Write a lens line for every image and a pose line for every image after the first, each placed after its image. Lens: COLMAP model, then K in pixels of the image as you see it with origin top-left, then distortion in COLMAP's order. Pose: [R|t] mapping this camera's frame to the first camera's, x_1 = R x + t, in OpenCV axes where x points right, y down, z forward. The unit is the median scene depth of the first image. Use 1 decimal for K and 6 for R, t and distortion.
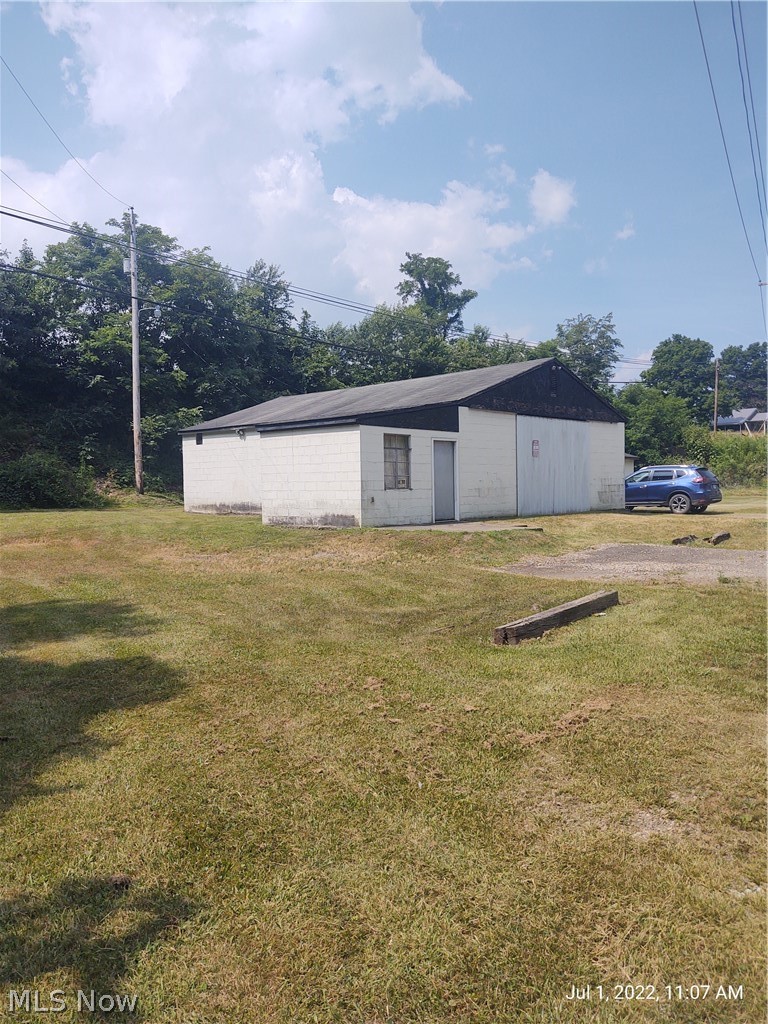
lens RADIAL K [[774.8, 0, 384.0], [0, 774.8, 512.0], [0, 0, 1]] dist [0.078636, -0.140561]
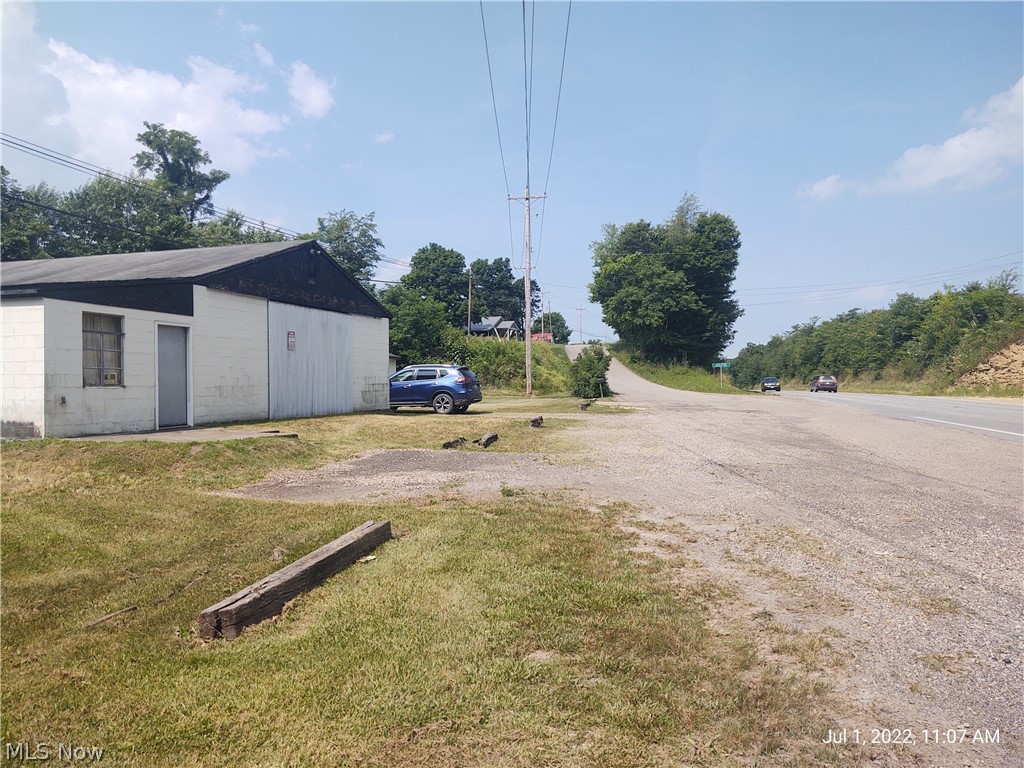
lens RADIAL K [[774.8, 0, 512.0], [0, 774.8, 384.0], [0, 0, 1]] dist [0.078636, -0.140561]
pose [[0.895809, 0.006744, 0.444388, 0.022650], [0.009450, 0.999370, -0.034216, -0.001183], [-0.444339, 0.034851, 0.895181, 0.087548]]
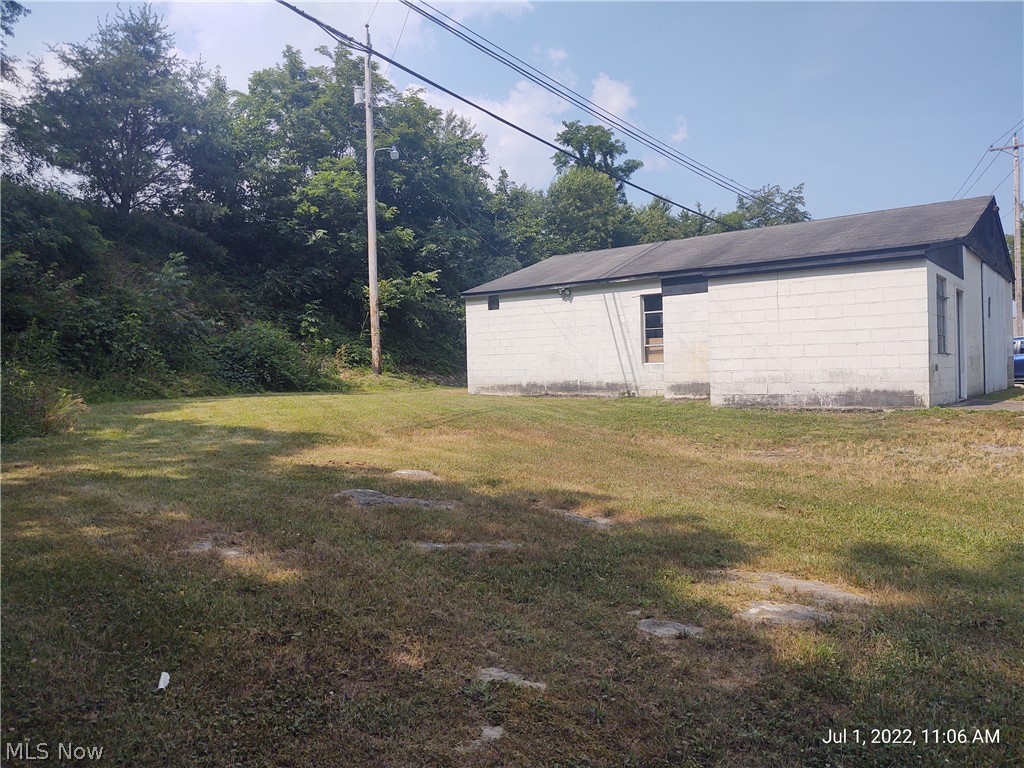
lens RADIAL K [[782.5, 0, 512.0], [0, 782.5, 384.0], [0, 0, 1]] dist [0.076844, -0.111425]
pose [[0.996723, -0.004688, 0.080759, -0.274432], [0.006560, 0.999716, -0.022922, 0.007560], [-0.080629, 0.023377, 0.996470, 0.196924]]
